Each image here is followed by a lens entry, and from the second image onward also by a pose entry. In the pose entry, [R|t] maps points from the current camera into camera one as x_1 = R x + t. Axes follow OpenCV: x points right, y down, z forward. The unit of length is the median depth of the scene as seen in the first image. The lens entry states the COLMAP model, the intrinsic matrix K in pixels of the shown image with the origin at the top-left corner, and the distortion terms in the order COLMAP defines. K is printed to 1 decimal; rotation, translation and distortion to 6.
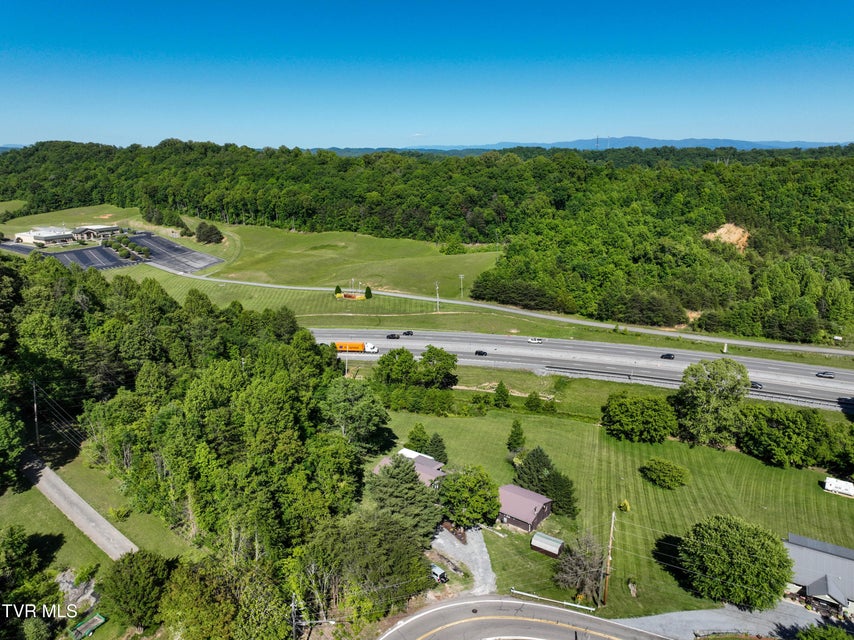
lens RADIAL K [[591.8, 0, 430.1], [0, 591.8, 319.2], [0, 0, 1]] dist [-0.006112, 0.016810]
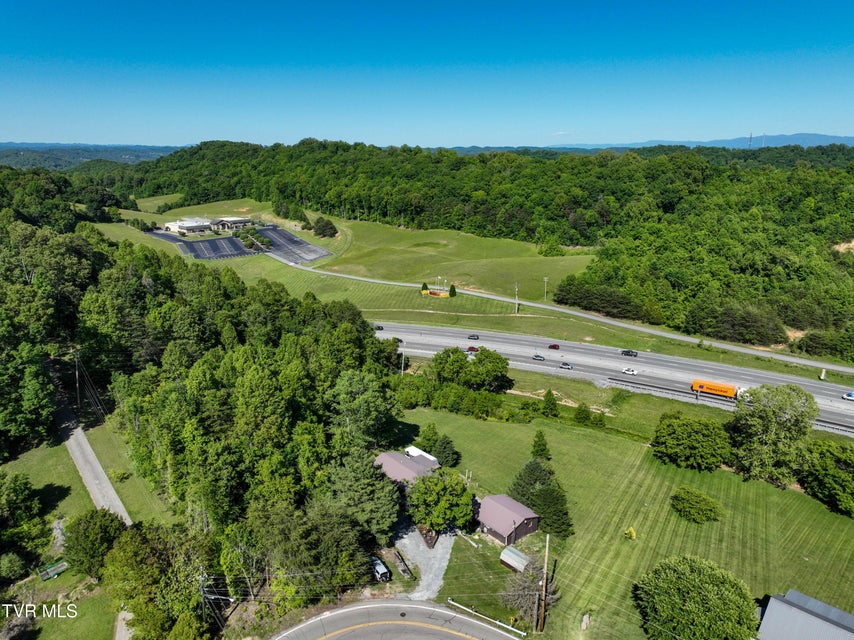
lens RADIAL K [[591.8, 0, 430.8], [0, 591.8, 320.4], [0, 0, 1]] dist [-0.006112, 0.016810]
pose [[0.974988, 0.062429, -0.213307, 0.116144], [-0.061637, 0.998045, 0.010369, -0.004451], [0.213538, 0.003038, 0.976930, 0.015632]]
